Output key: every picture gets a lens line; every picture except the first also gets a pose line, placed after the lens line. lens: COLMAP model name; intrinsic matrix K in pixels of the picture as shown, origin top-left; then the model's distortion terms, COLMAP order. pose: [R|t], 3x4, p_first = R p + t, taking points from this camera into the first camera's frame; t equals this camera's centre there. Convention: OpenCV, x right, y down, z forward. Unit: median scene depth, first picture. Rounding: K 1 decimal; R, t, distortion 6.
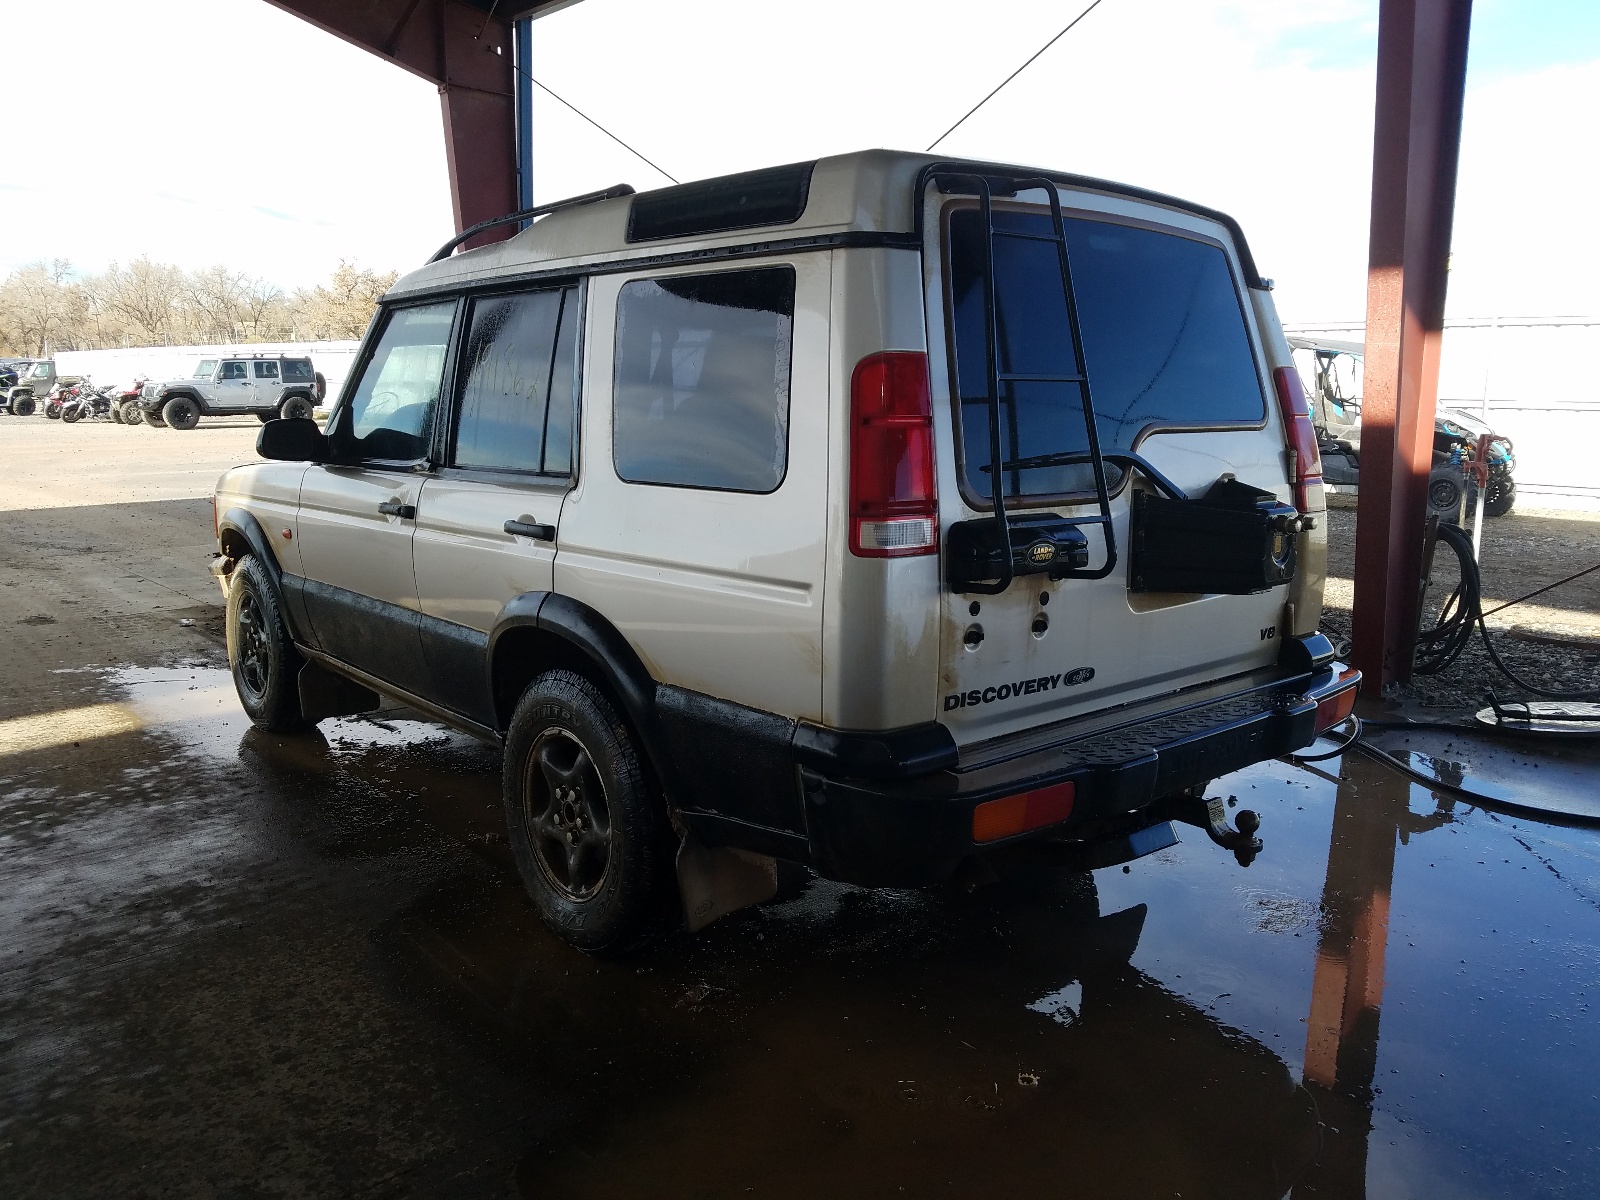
lens RADIAL K [[1303.6, 0, 800.0], [0, 1303.6, 600.0], [0, 0, 1]] dist [0.001063, -0.010020]
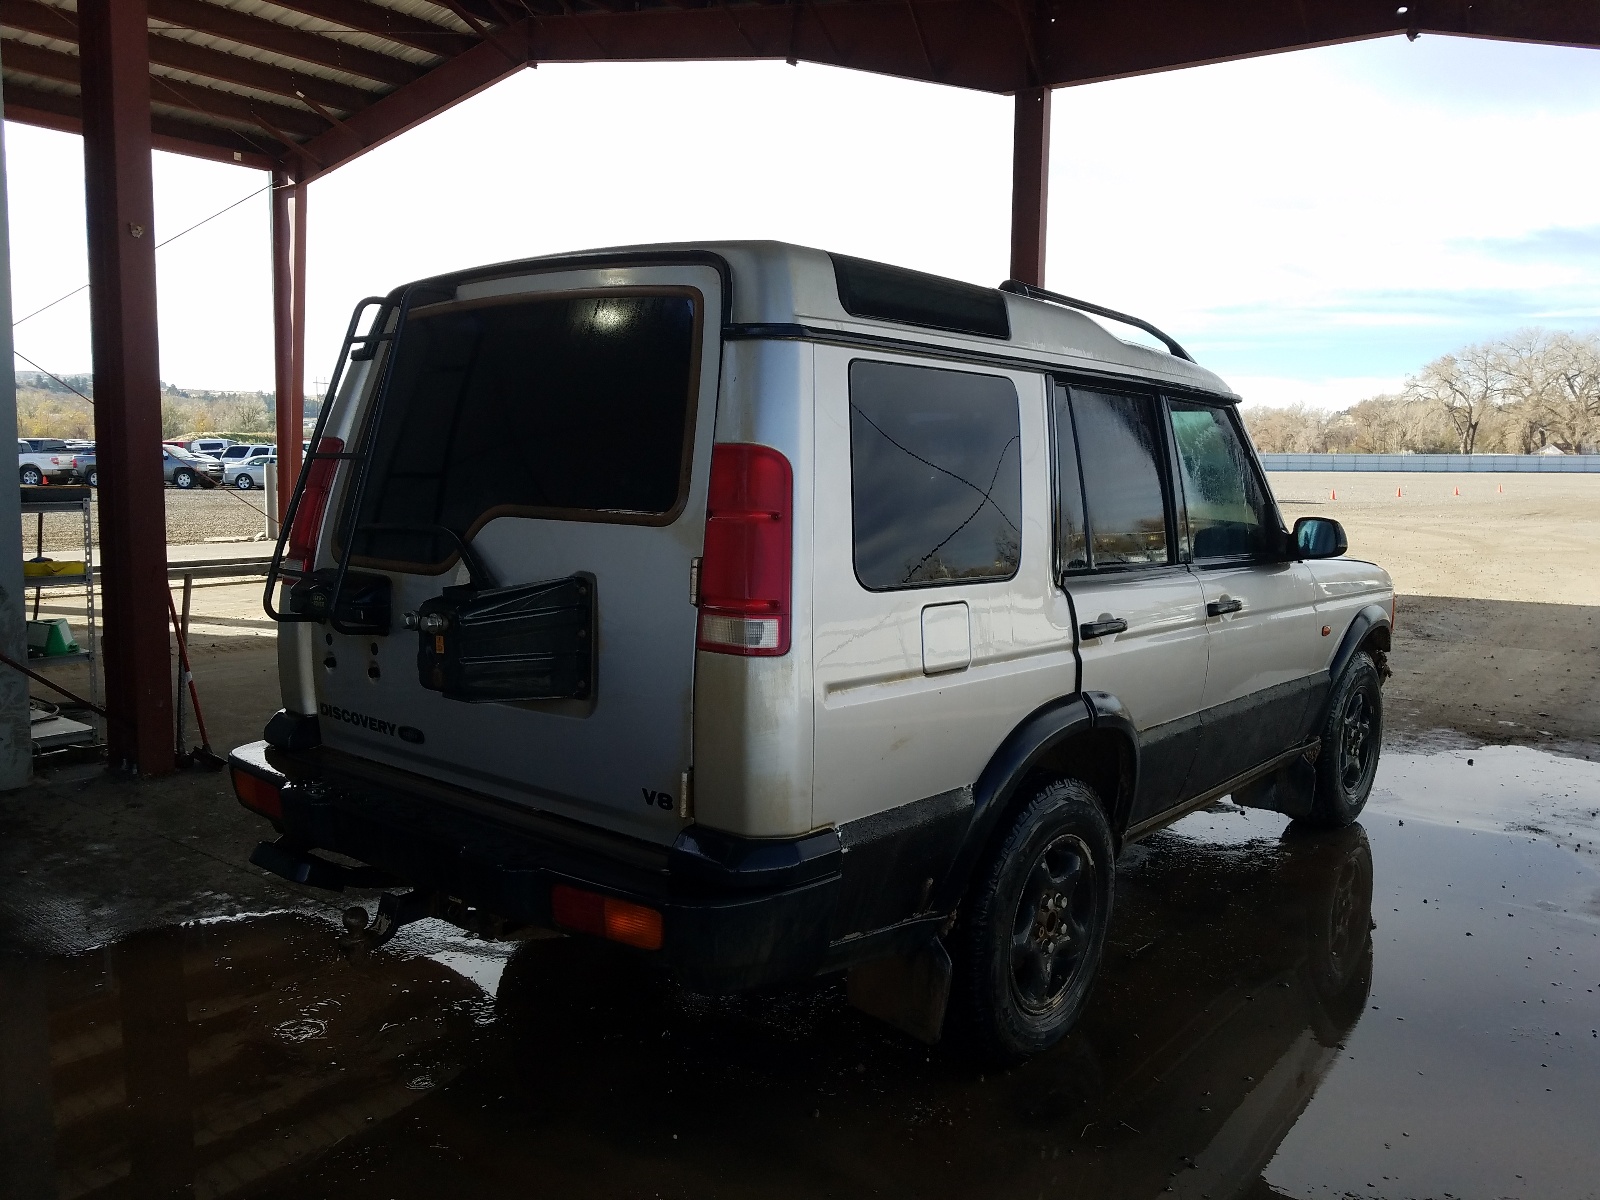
lens RADIAL K [[1303.6, 0, 800.0], [0, 1303.6, 600.0], [0, 0, 1]] dist [0.001063, -0.010020]
pose [[0.123631, 0.087452, -0.988467, 1.325897], [-0.179220, 0.981697, 0.064437, -0.179208], [0.976010, 0.169186, 0.137041, 1.170472]]
